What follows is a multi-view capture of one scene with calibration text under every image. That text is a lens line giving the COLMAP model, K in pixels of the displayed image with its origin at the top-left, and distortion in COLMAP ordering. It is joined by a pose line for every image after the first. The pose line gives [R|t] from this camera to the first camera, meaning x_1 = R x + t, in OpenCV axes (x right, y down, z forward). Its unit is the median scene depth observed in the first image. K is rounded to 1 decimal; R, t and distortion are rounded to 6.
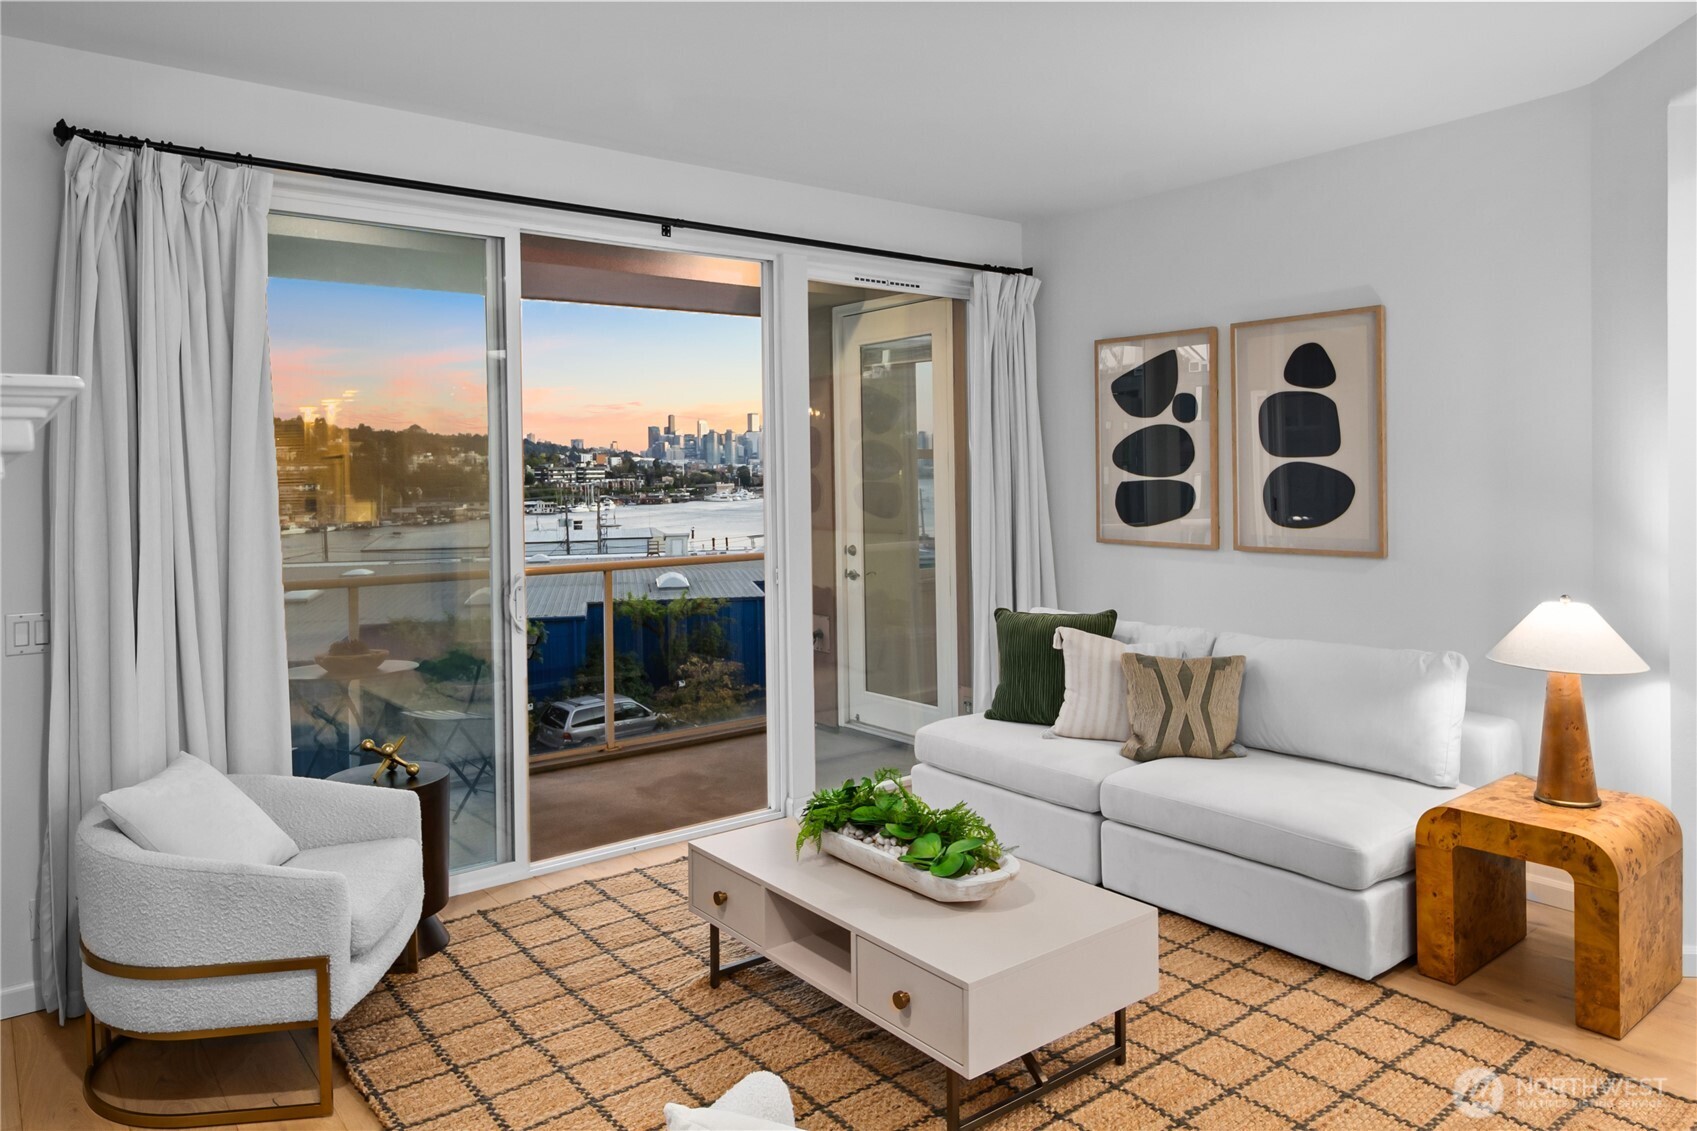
lens RADIAL K [[1142.6, 0, 851.4], [0, 1142.6, 483.6], [0, 0, 1]] dist [-0.003299, 0.012923]
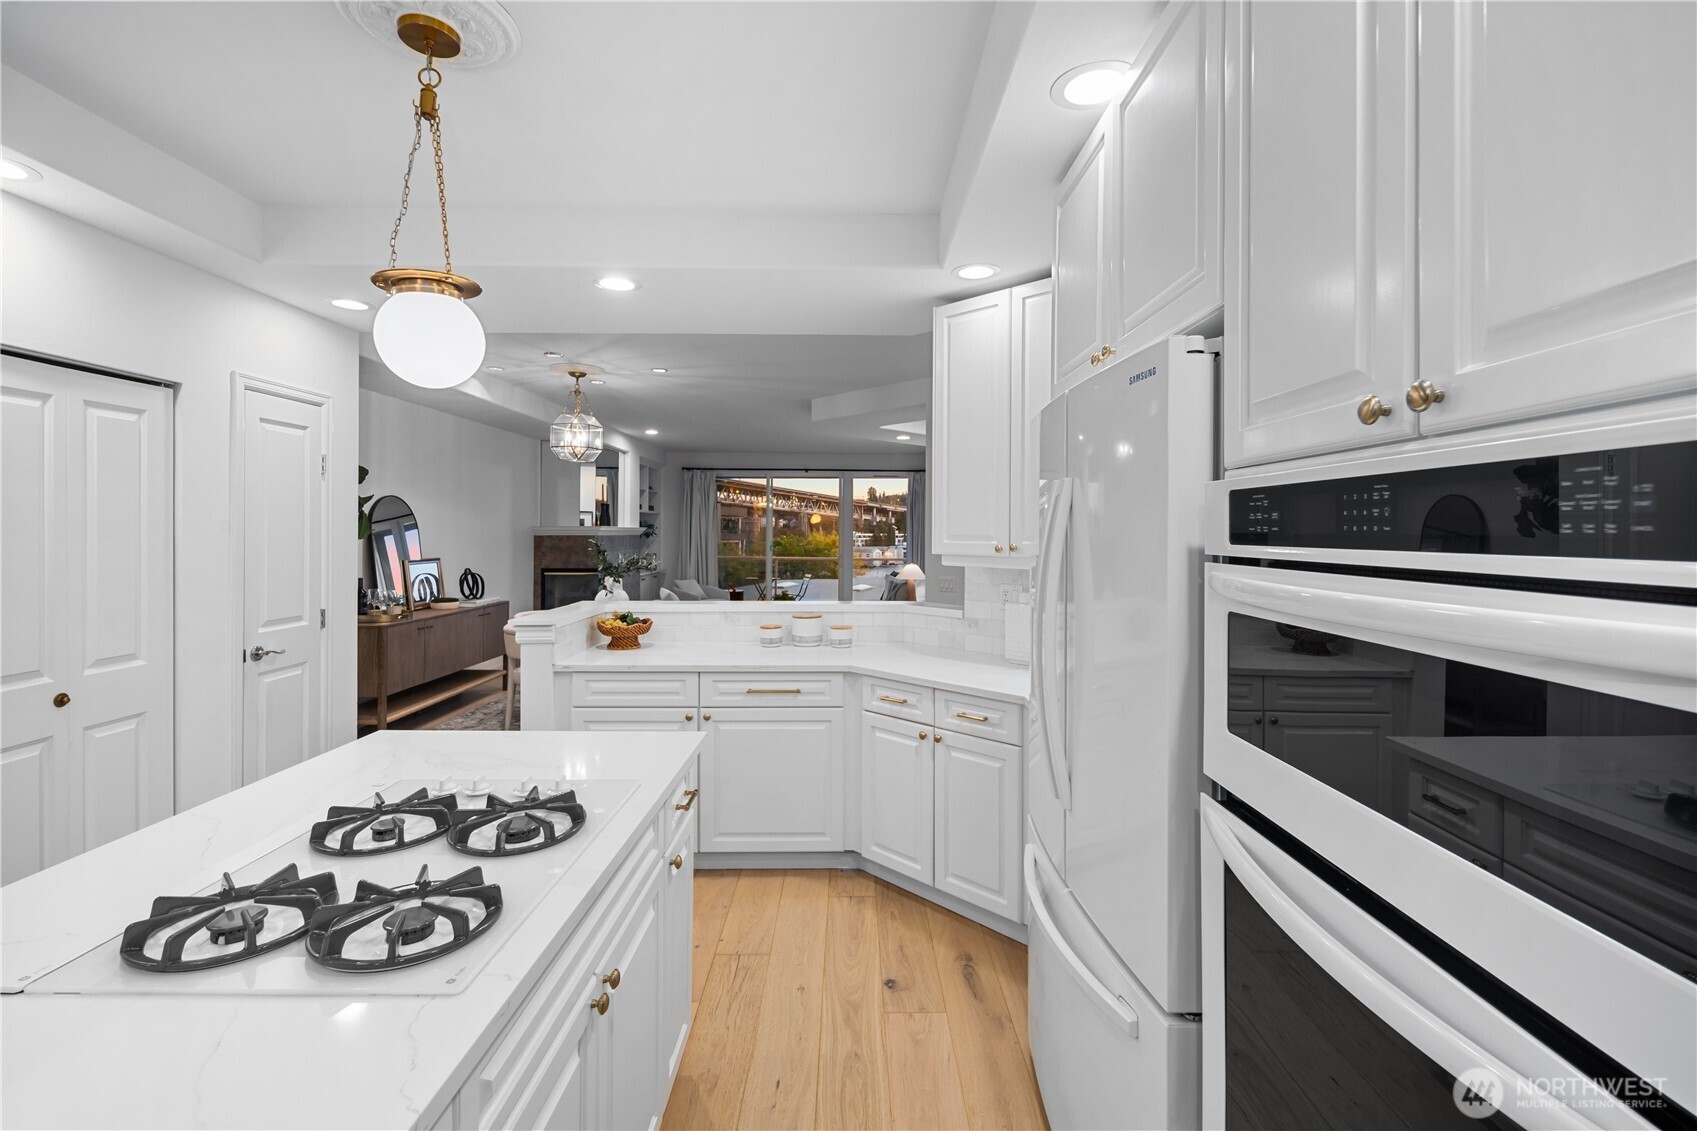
lens RADIAL K [[754.4, 0, 845.3], [0, 754.4, 530.0], [0, 0, 1]] dist [0.006688, -0.002915]
pose [[0.782644, 0.017346, -0.622228, 1.761771], [-0.022239, 0.999753, -0.000103, -0.015653], [0.622072, 0.013919, 0.782836, -1.100387]]
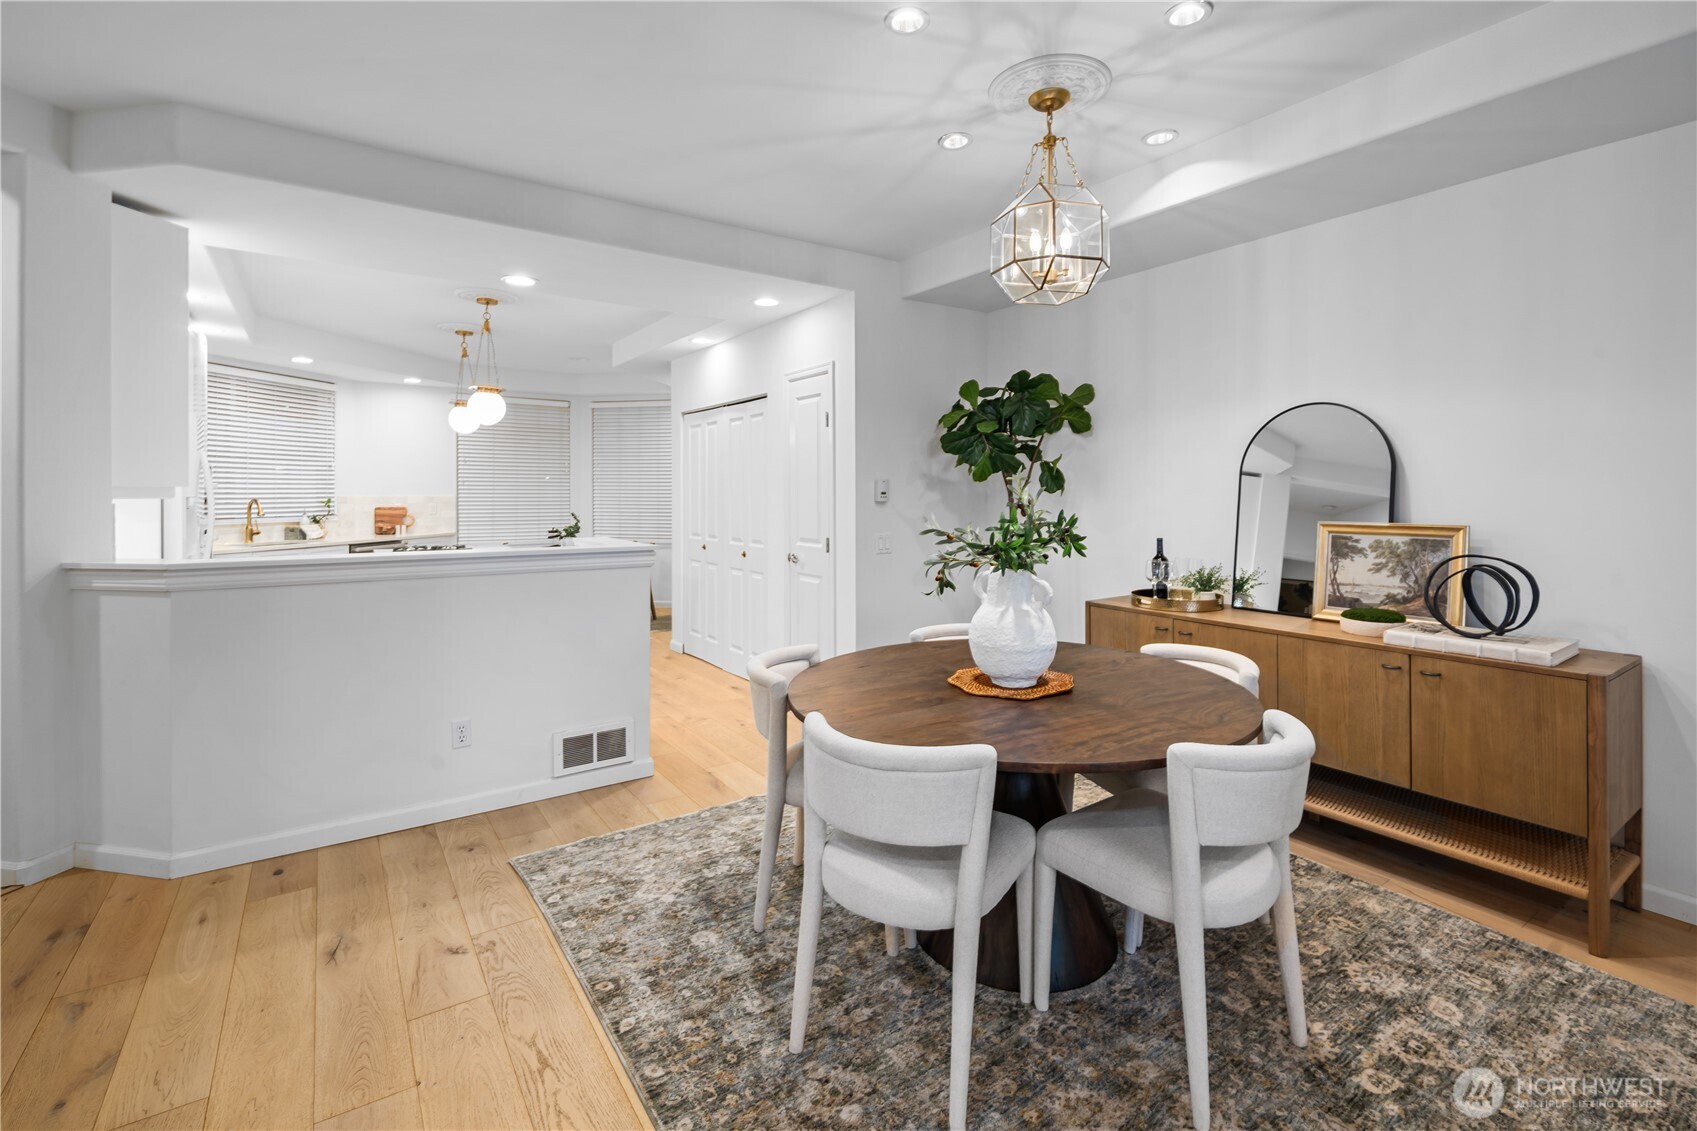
lens RADIAL K [[754.4, 0, 855.4], [0, 754.4, 493.2], [0, 0, 1]] dist [0.006688, -0.002915]
pose [[-0.998592, 0.014636, 0.050981, 0.608770], [0.015023, 0.999861, 0.007215, 0.020318], [-0.050868, 0.007971, -0.998674, 0.336560]]
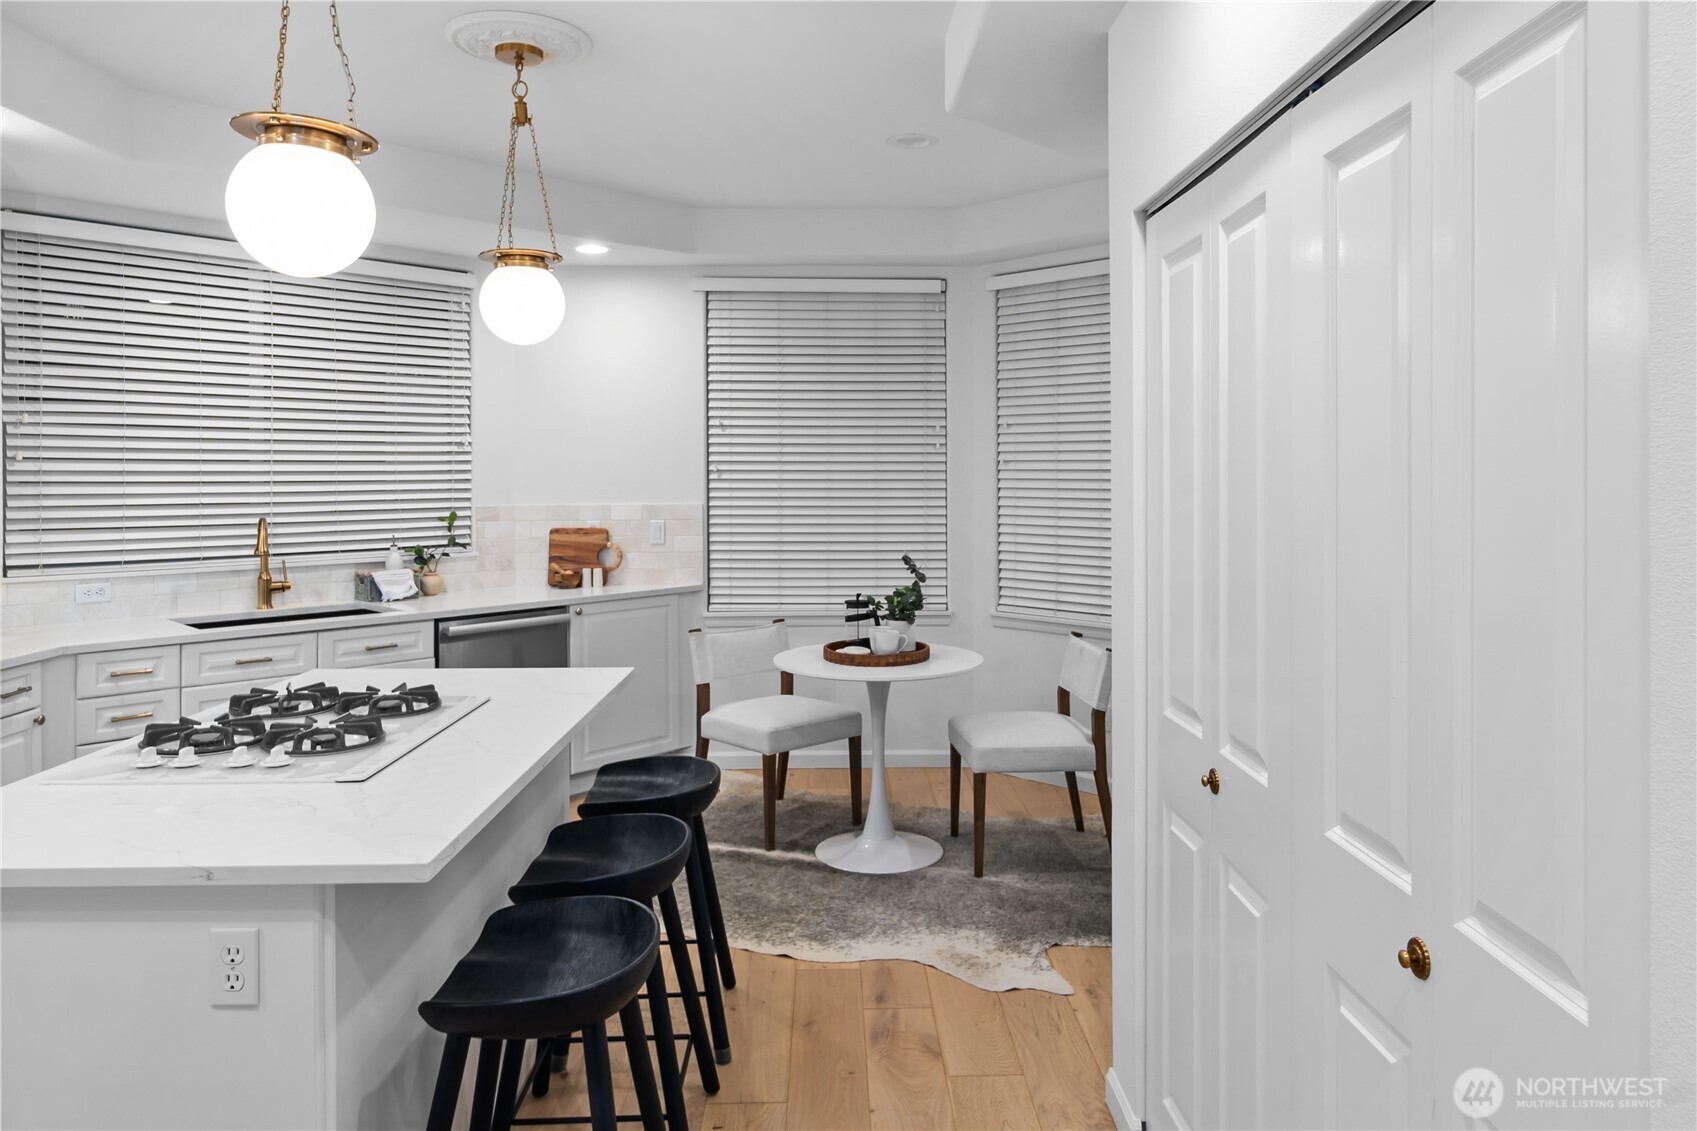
lens RADIAL K [[1142.6, 0, 863.0], [0, 1142.6, 480.2], [0, 0, 1]] dist [-0.003299, 0.012923]
pose [[-0.804715, 0.013237, 0.593514, 0.809503], [0.019621, 0.999798, 0.004304, -0.004979], [-0.593337, 0.015109, -0.804812, -0.646660]]
